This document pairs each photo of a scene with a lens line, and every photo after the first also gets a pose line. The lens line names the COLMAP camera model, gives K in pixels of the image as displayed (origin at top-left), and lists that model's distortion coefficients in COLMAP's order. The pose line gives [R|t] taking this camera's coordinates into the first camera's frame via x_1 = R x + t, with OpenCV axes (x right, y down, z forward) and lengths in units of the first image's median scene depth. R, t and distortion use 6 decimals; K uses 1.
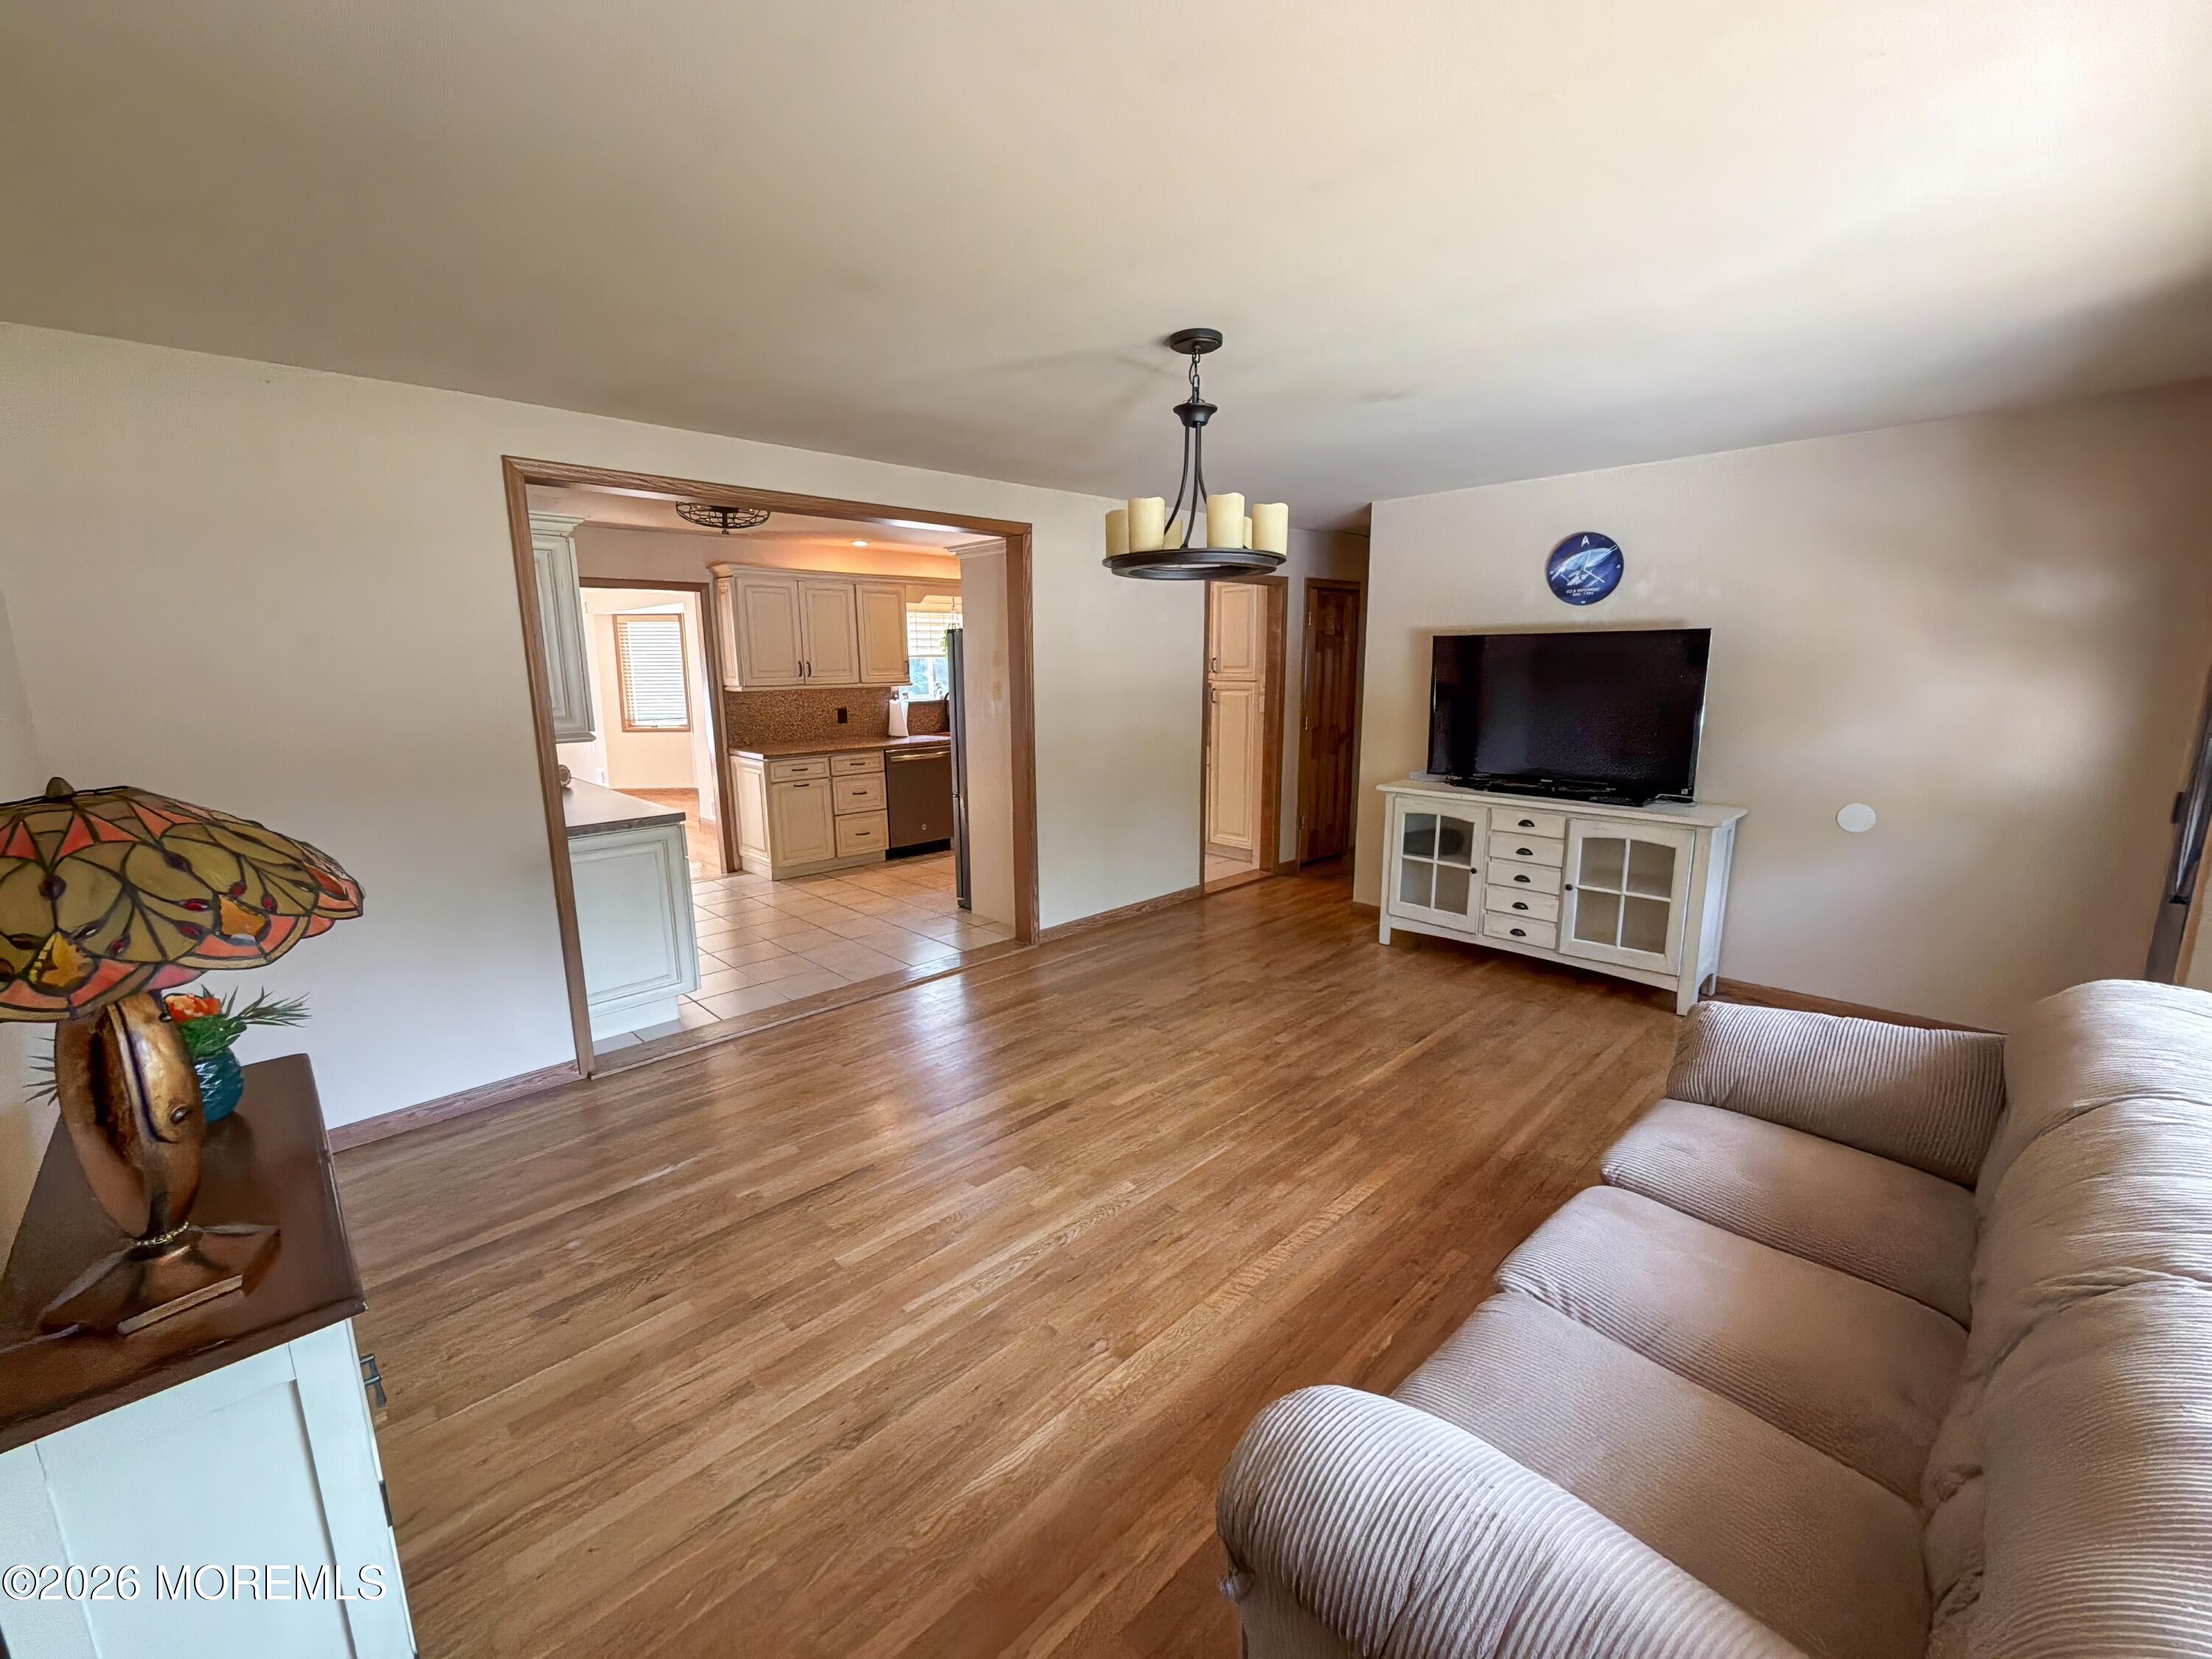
lens RADIAL K [[887.1, 0, 1106.2], [0, 887.1, 837.5], [0, 0, 1]] dist [-0.009706, -0.000188]
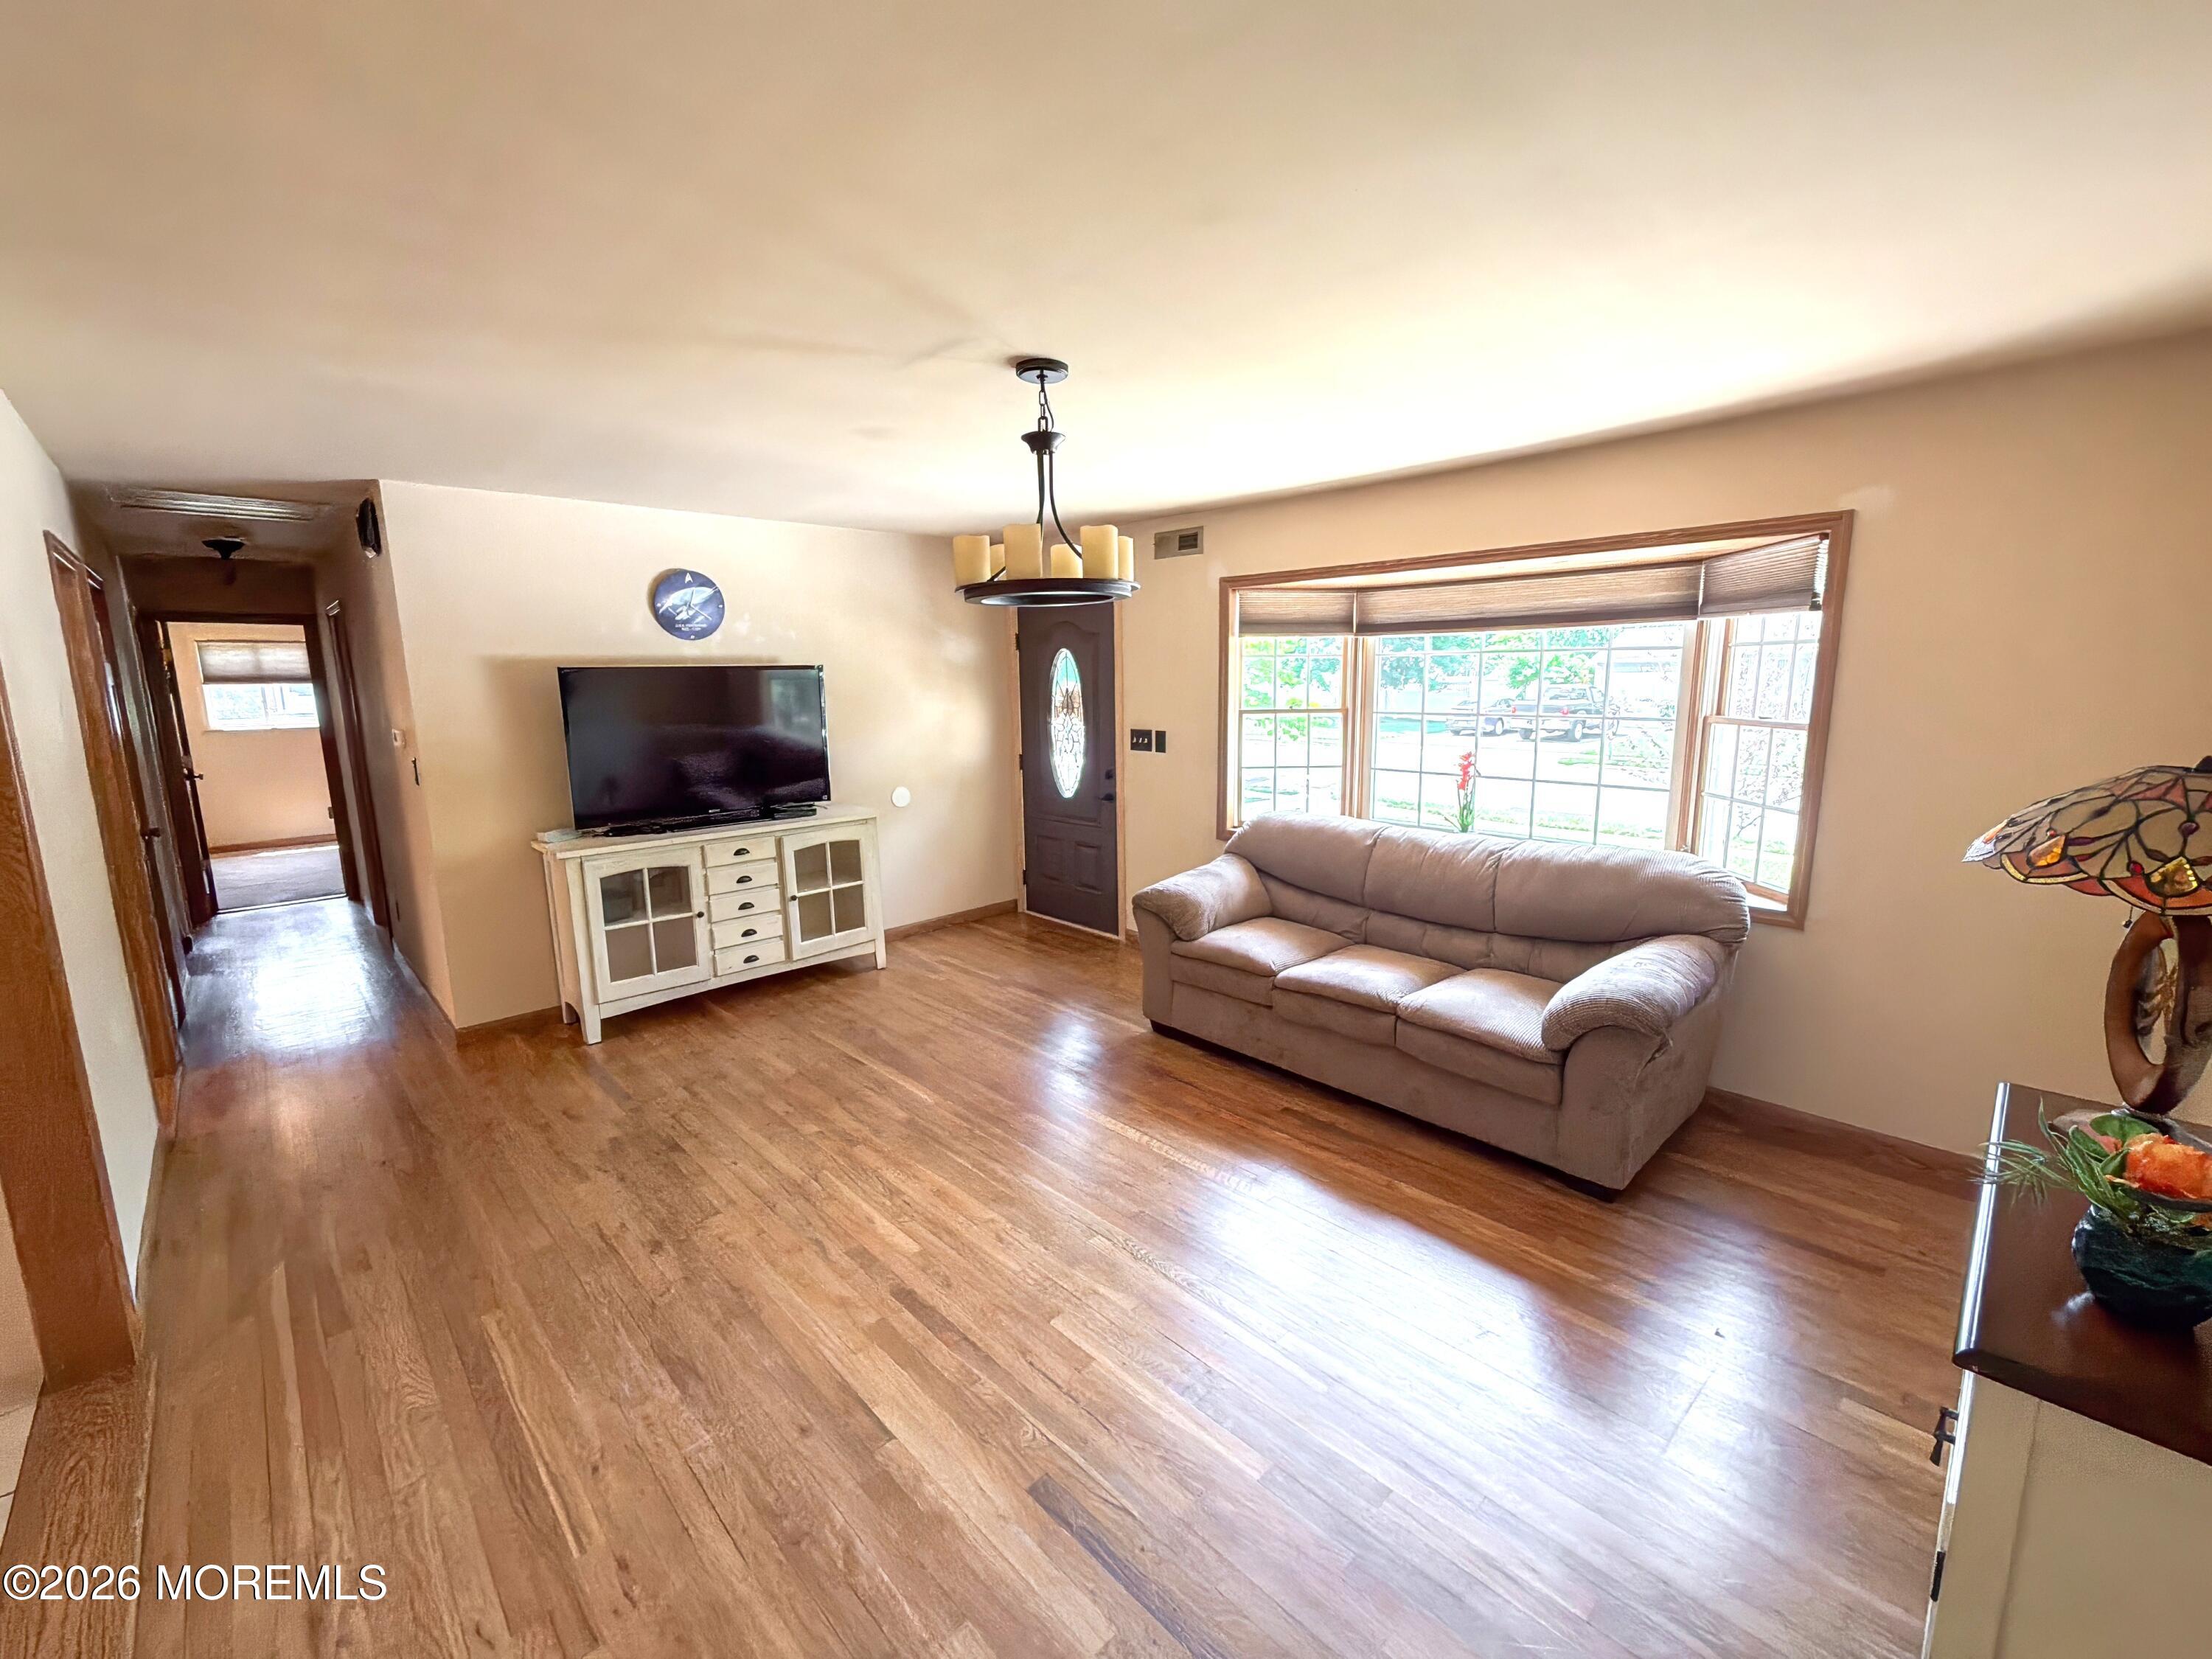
lens RADIAL K [[898.5, 0, 1109.7], [0, 898.5, 830.5], [0, 0, 1]] dist [0.000563, -0.000119]
pose [[0.008500, -0.161543, 0.986829, -0.576466], [0.210257, 0.965092, 0.156174, -0.120257], [-0.977609, 0.206160, 0.042169, 0.576063]]
